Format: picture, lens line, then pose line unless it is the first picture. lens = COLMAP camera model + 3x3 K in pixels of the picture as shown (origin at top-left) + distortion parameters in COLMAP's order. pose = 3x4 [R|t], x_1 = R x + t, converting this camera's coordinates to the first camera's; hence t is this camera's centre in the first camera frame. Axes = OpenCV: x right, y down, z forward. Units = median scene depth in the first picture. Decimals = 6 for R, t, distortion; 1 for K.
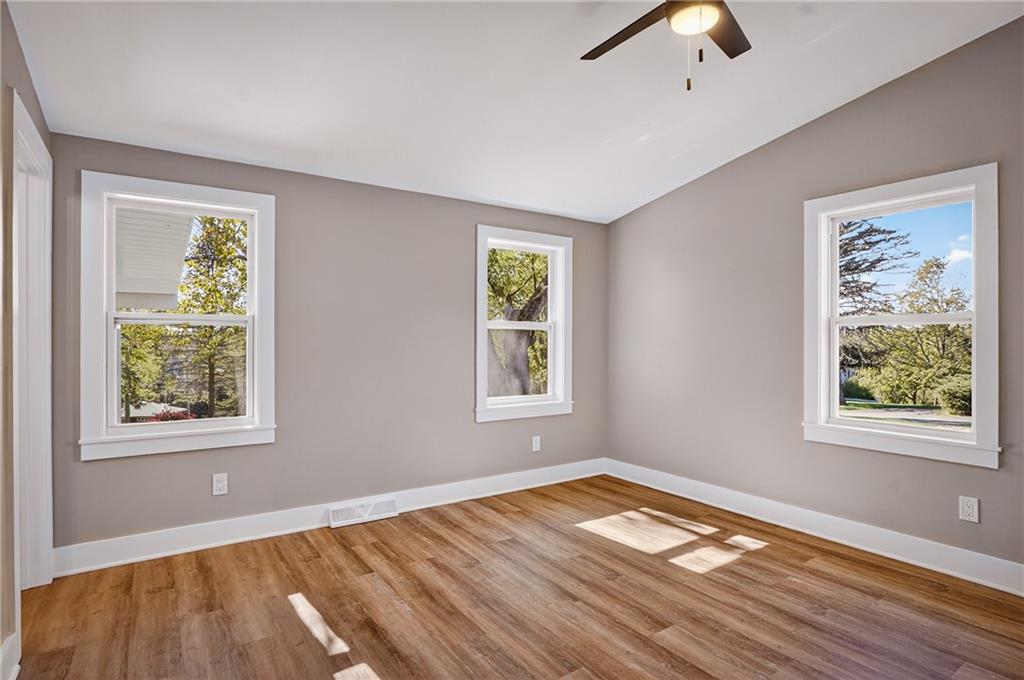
lens RADIAL K [[530.7, 0, 501.5], [0, 530.7, 341.4], [0, 0, 1]] dist [-0.021894, 0.004311]
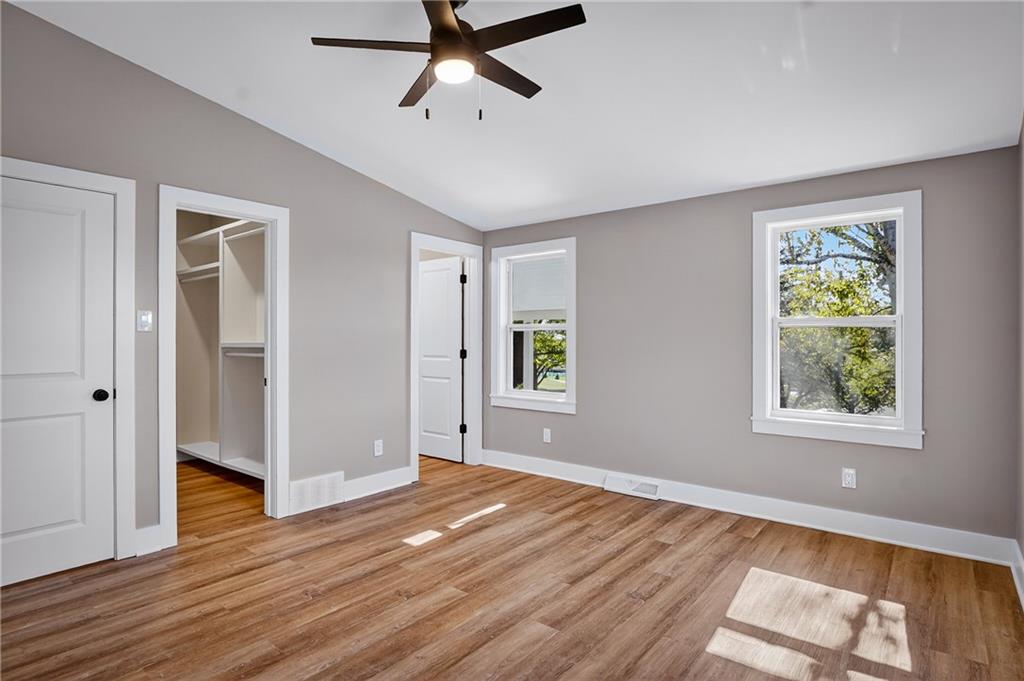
lens RADIAL K [[530.7, 0, 510.3], [0, 530.7, 336.9], [0, 0, 1]] dist [-0.021894, 0.004311]
pose [[0.302360, -0.005895, -0.953176, 0.904129], [-0.003374, 0.999968, -0.007255, -0.001267], [0.953188, 0.005410, 0.302330, 0.446528]]
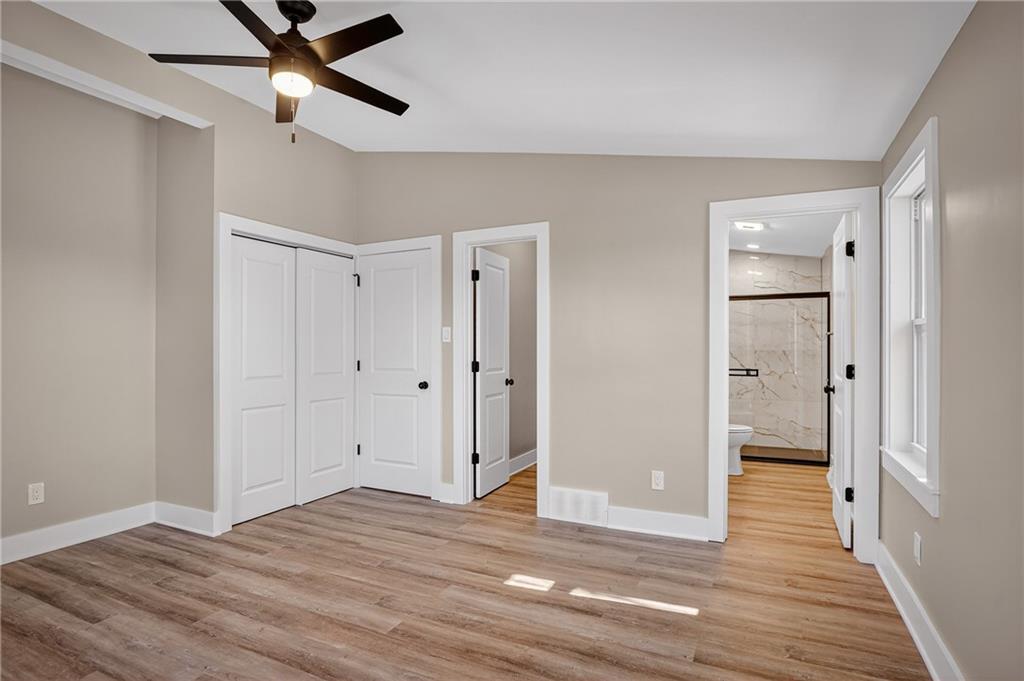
lens RADIAL K [[530.7, 0, 518.2], [0, 530.7, 345.3], [0, 0, 1]] dist [-0.021894, 0.004311]
pose [[-0.853290, -0.003216, -0.521427, 0.324581], [-0.003836, 0.999993, 0.000110, -0.008913], [0.521423, 0.002095, -0.853296, 1.356232]]
